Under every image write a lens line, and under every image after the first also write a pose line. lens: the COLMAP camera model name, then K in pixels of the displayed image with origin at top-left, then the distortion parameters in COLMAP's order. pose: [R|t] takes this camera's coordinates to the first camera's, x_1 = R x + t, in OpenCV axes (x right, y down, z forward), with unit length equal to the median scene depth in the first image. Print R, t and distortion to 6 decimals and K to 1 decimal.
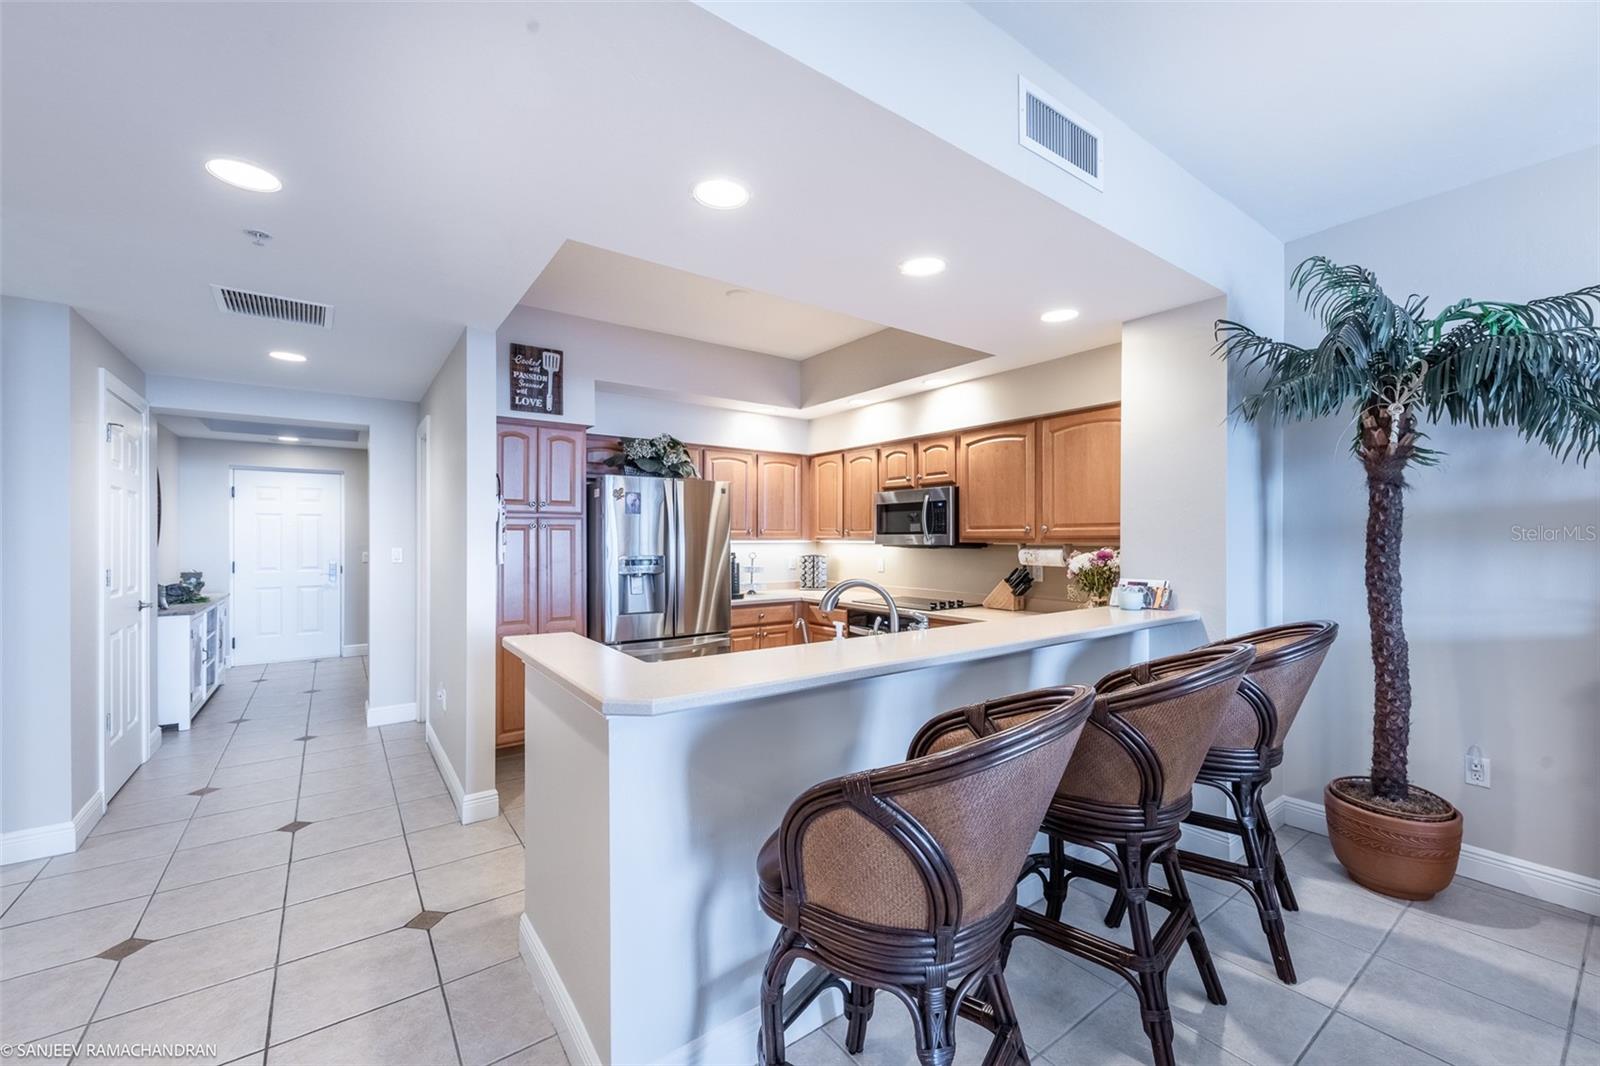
lens RADIAL K [[633.1, 0, 798.5], [0, 633.1, 540.7], [0, 0, 1]] dist [-0.010338, -0.000091]
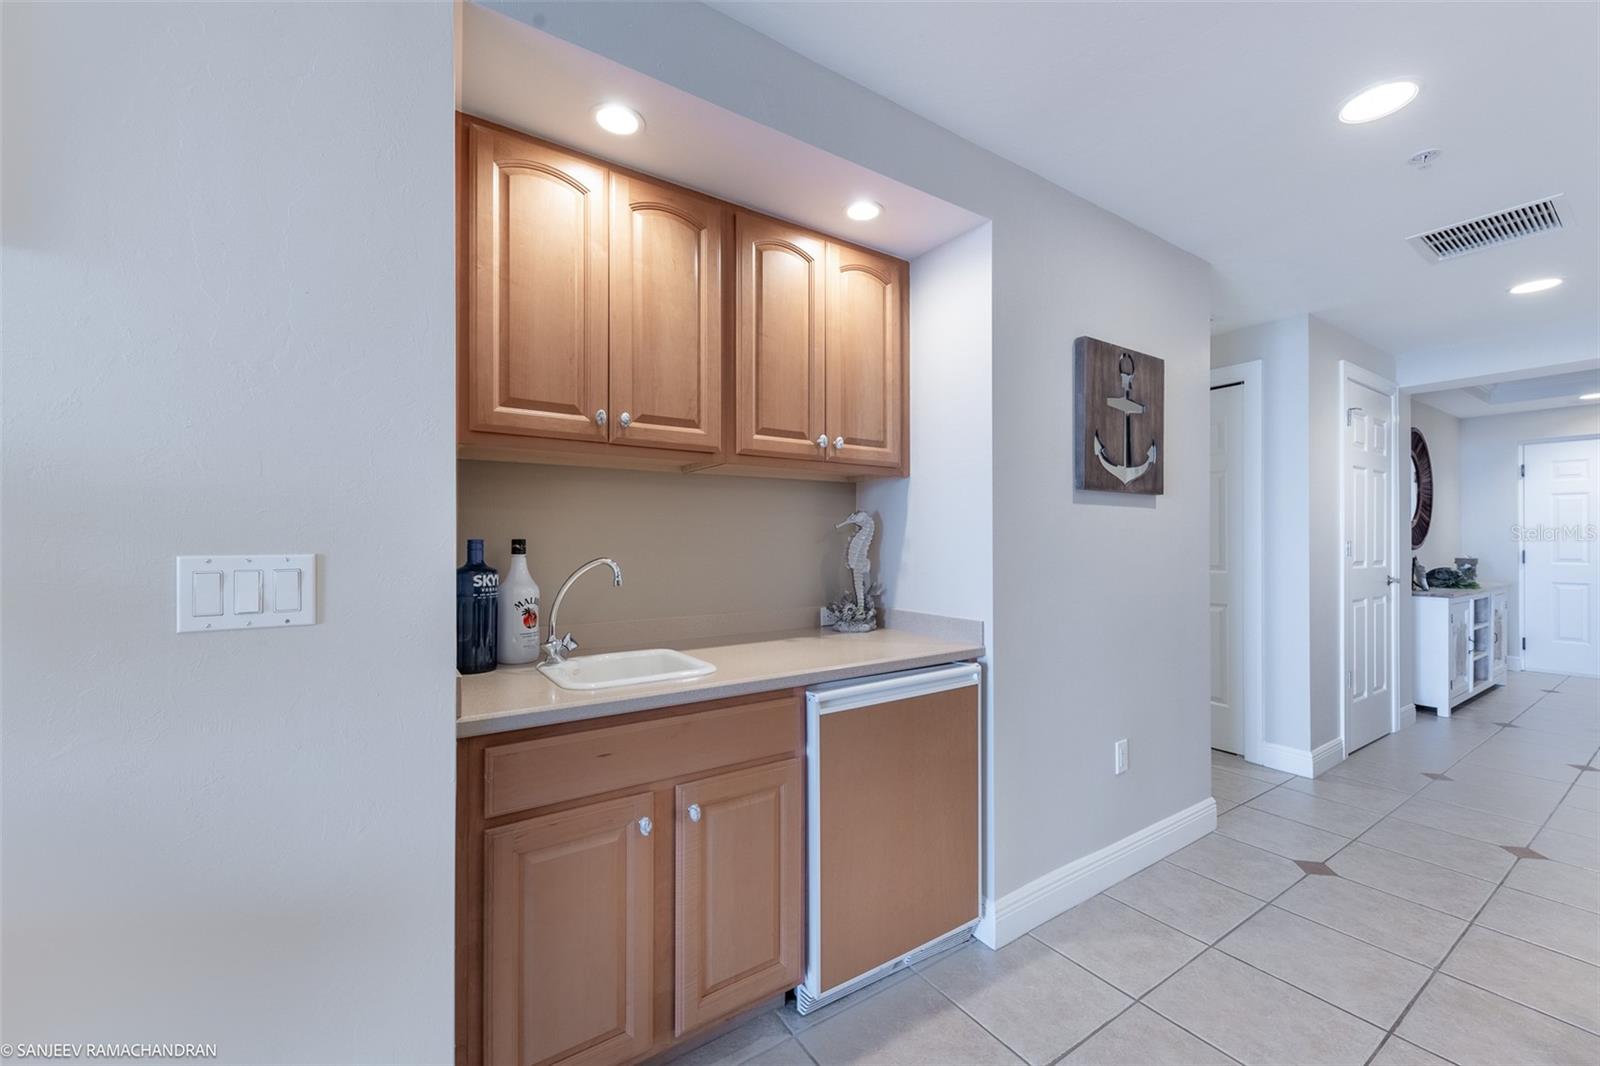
lens RADIAL K [[633.1, 0, 803.2], [0, 633.1, 541.5], [0, 0, 1]] dist [-0.010338, -0.000091]
pose [[-0.053873, 0.006981, -0.998523, 0.053601], [-0.004704, 0.999963, 0.007245, 0.038750], [0.998537, 0.005087, -0.053838, 0.082886]]
